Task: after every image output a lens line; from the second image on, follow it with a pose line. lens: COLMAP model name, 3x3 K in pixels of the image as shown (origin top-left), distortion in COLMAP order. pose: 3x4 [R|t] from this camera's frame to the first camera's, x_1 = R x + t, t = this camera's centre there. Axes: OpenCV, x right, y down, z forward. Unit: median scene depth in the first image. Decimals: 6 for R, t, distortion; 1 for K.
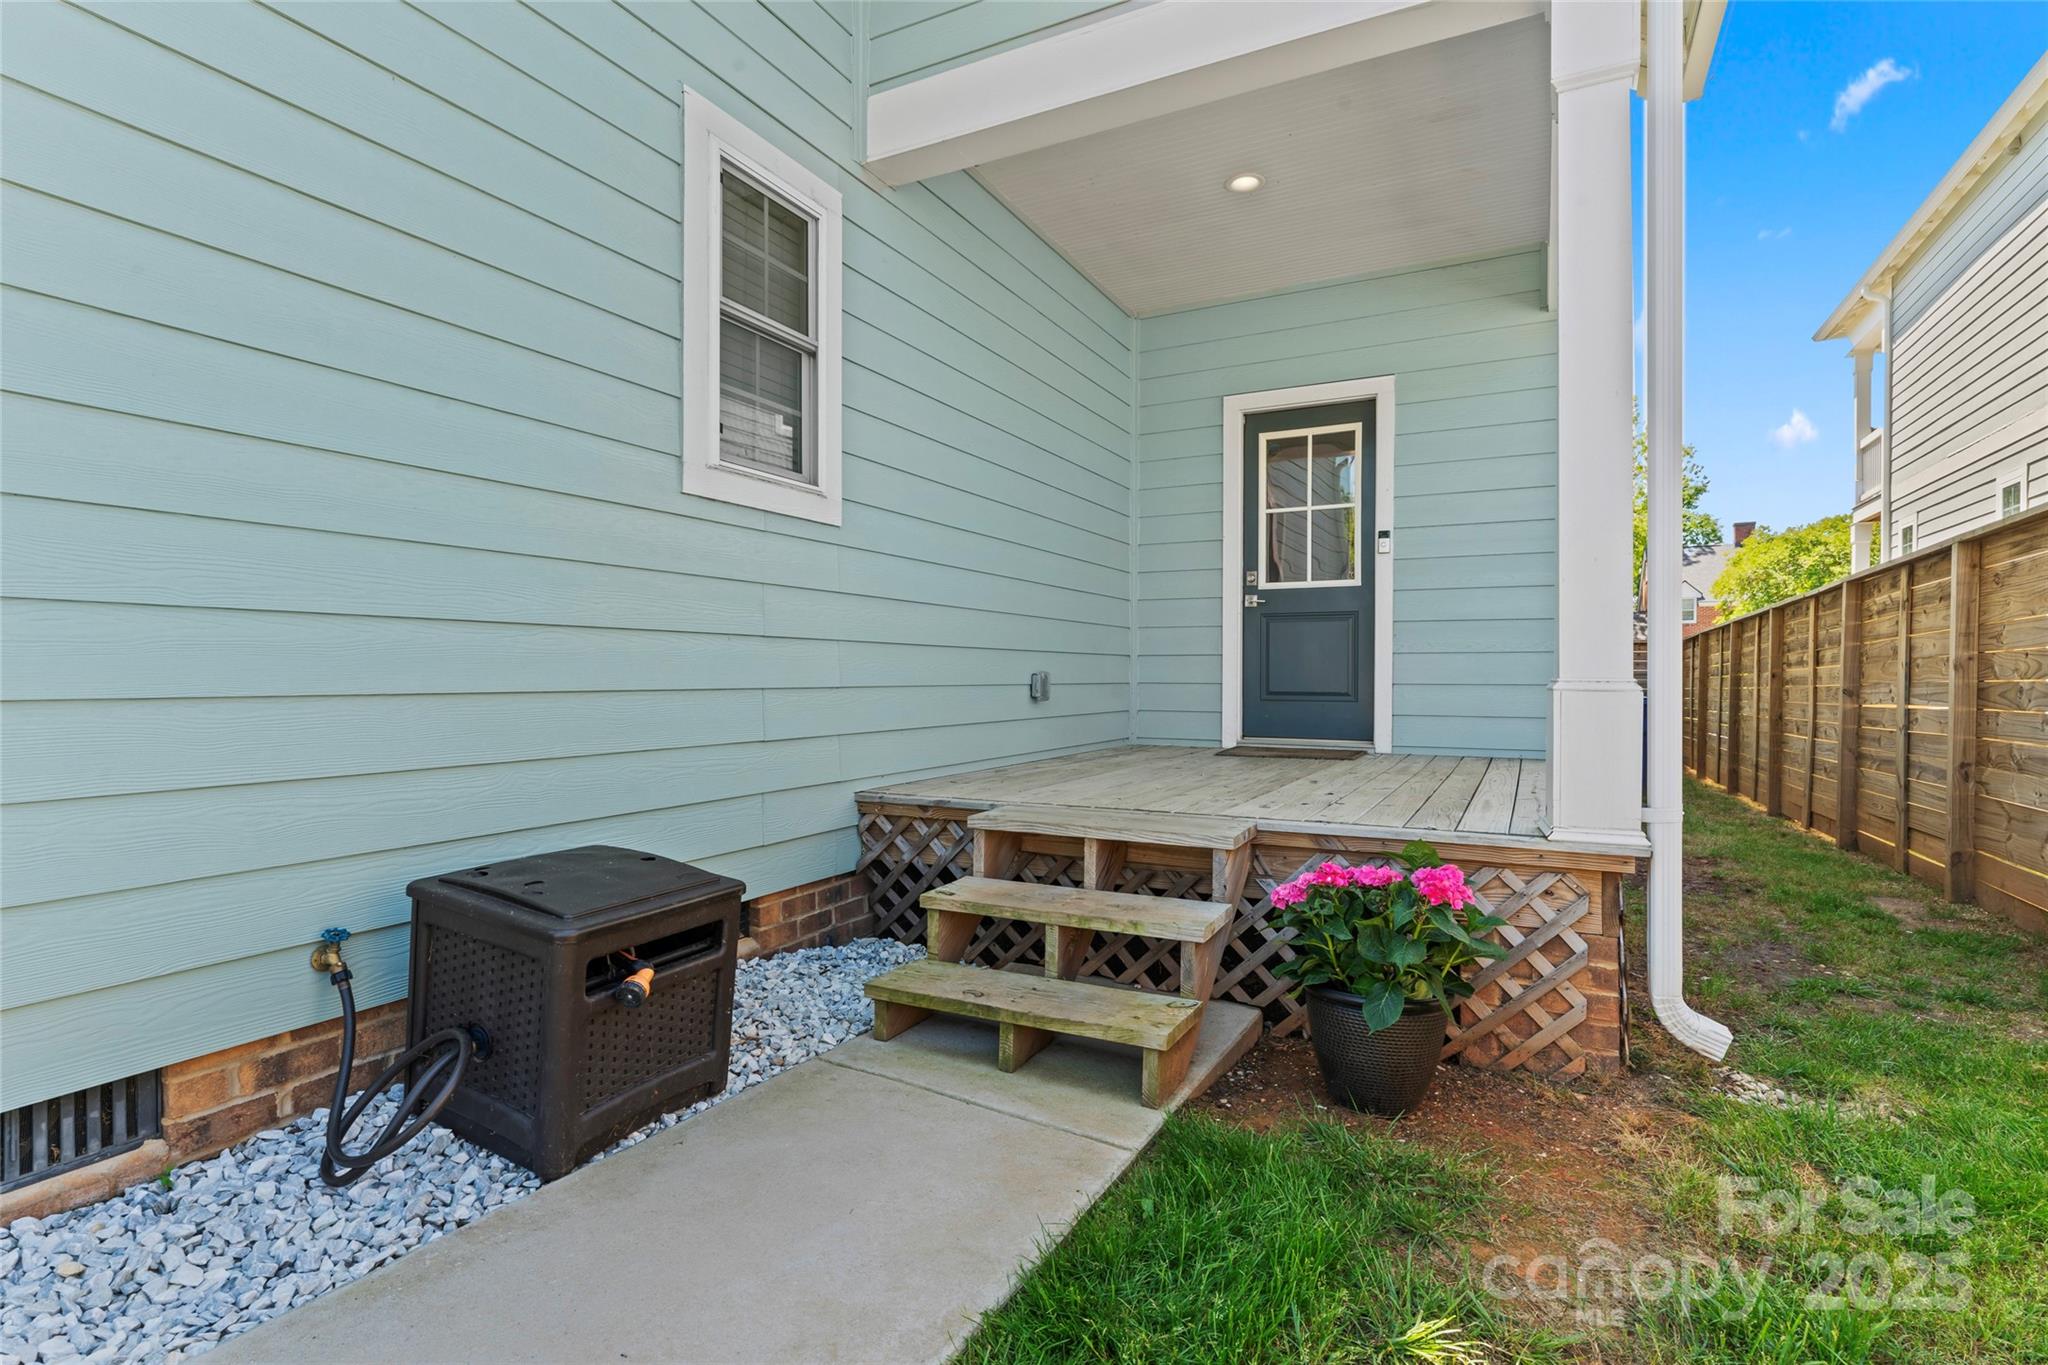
lens RADIAL K [[998.2, 0, 1024.0], [0, 998.2, 682.5], [0, 0, 1]] dist [0.001463, 0.000120]
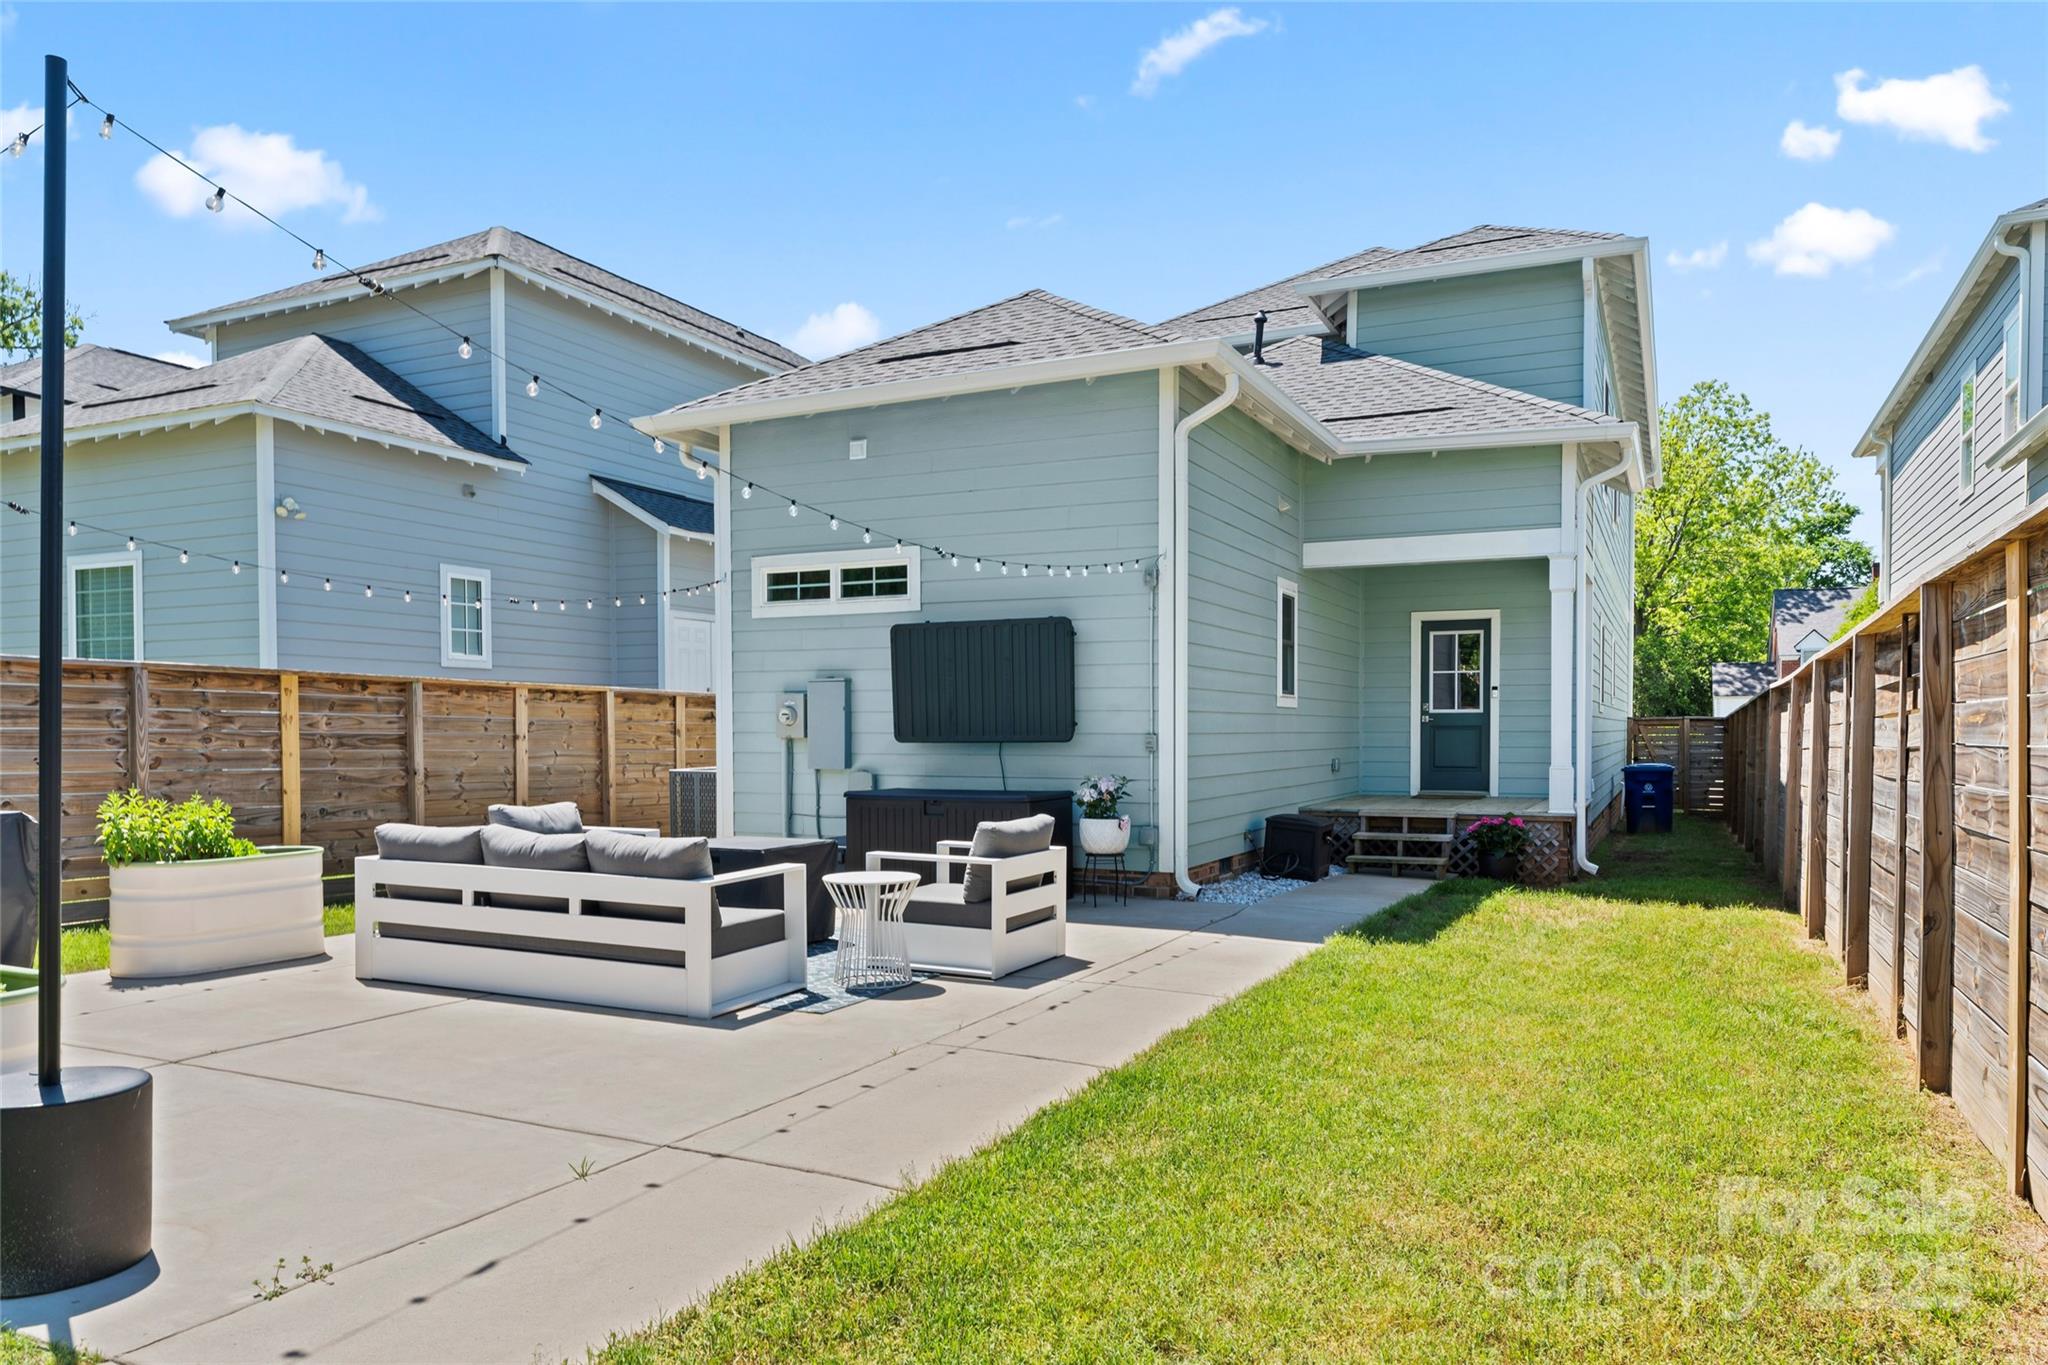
lens RADIAL K [[1384.0, 0, 1020.4], [0, 1384.0, 765.3], [0, 0, 1]] dist [0.001975, 0.000267]
pose [[0.999547, -0.006028, 0.029487, -0.675176], [0.005539, 0.999847, 0.016616, -0.044482], [-0.029583, -0.016445, 0.999427, -1.754404]]
